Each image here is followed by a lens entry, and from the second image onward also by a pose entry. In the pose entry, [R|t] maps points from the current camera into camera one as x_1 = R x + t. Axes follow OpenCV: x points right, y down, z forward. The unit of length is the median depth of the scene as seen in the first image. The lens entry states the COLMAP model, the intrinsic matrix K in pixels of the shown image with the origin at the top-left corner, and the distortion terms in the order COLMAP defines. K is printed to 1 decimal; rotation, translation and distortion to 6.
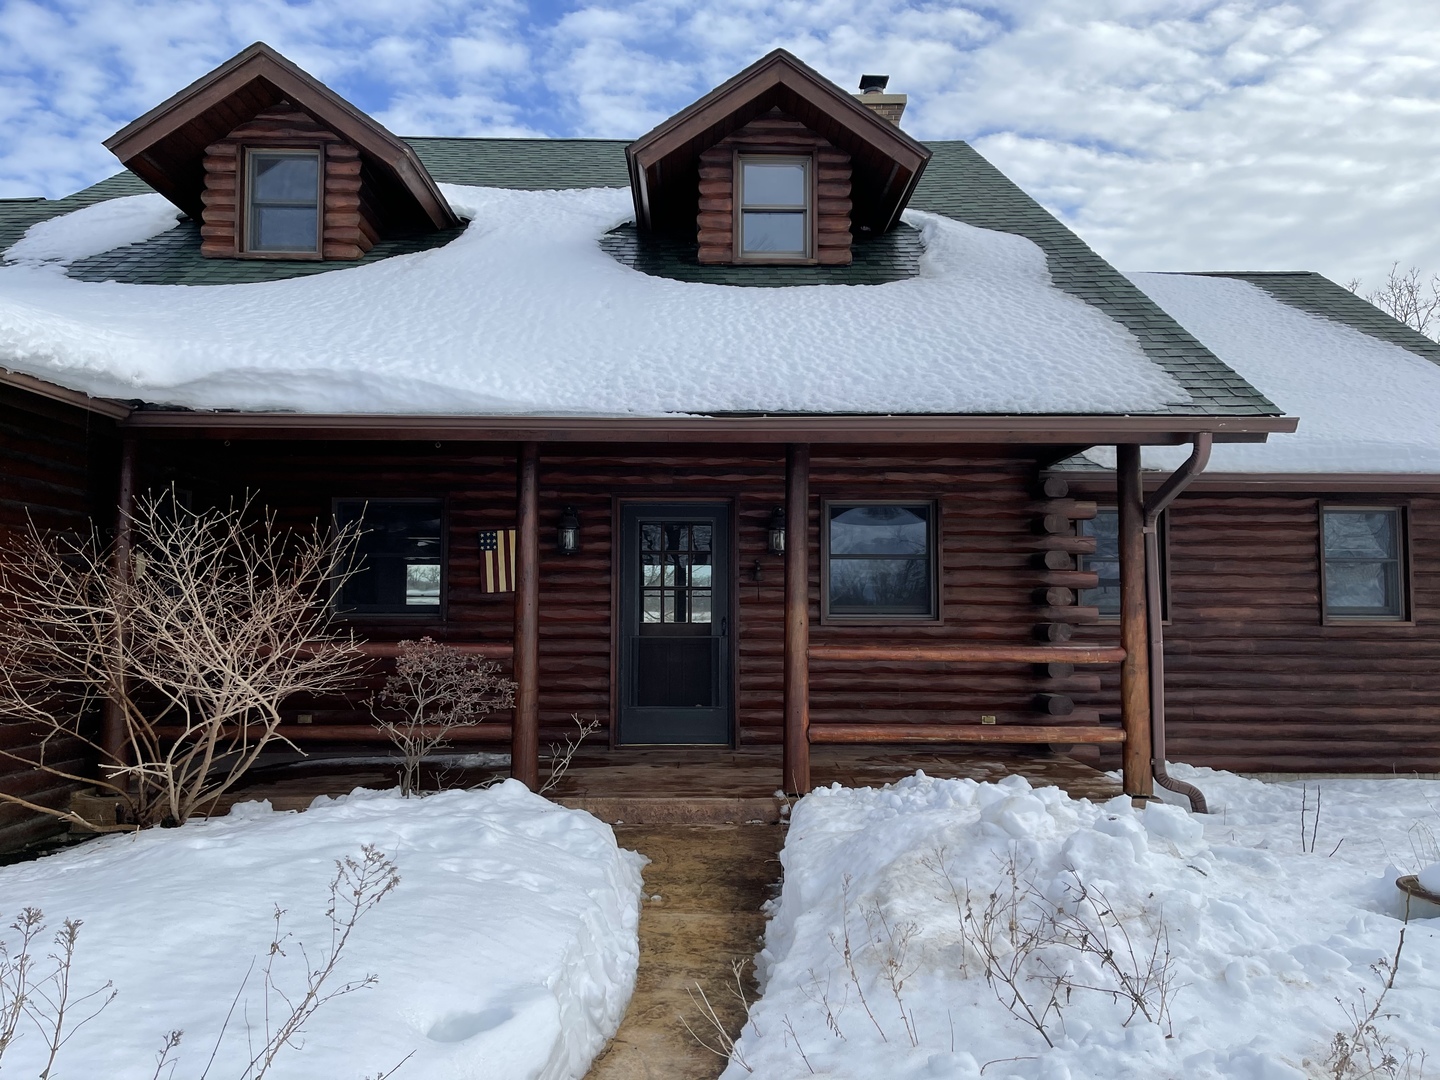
lens RADIAL K [[1028.4, 0, 720.0], [0, 1028.4, 540.0], [0, 0, 1]] dist [0.007565, 0.003084]
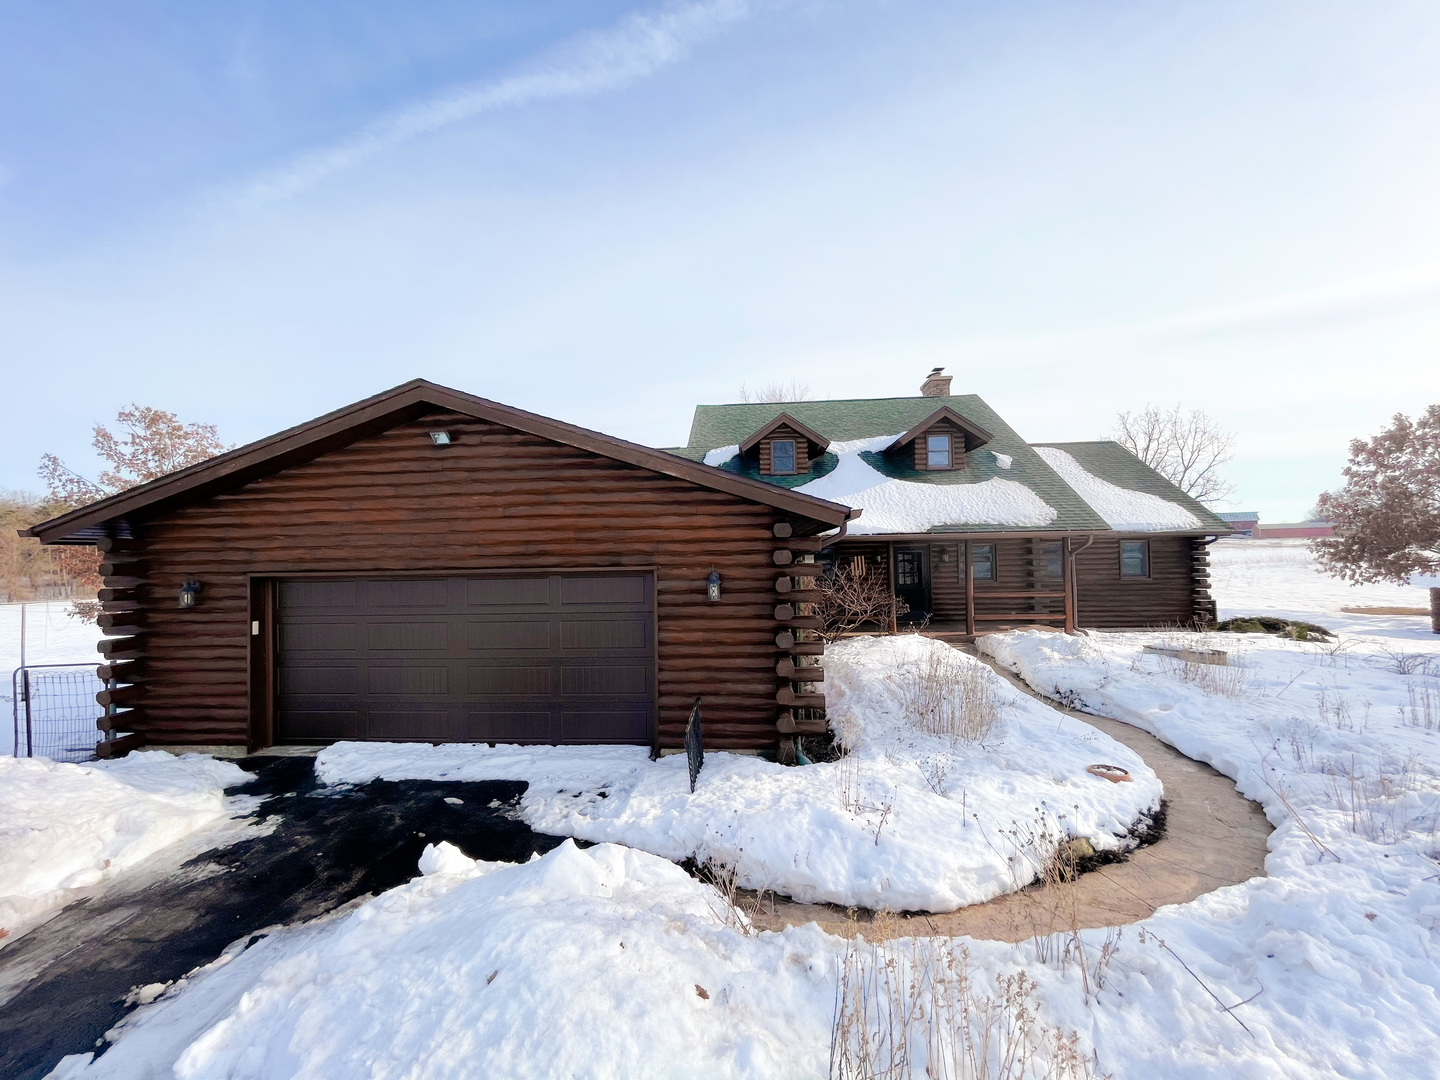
lens RADIAL K [[588.3, 0, 714.6], [0, 588.3, 541.5], [0, 0, 1]] dist [-0.001085, 0.000153]
pose [[0.997816, -0.028768, -0.059460, -0.547015], [0.031170, 0.998718, 0.039883, -0.146316], [0.058236, -0.041649, 0.997434, -0.860213]]
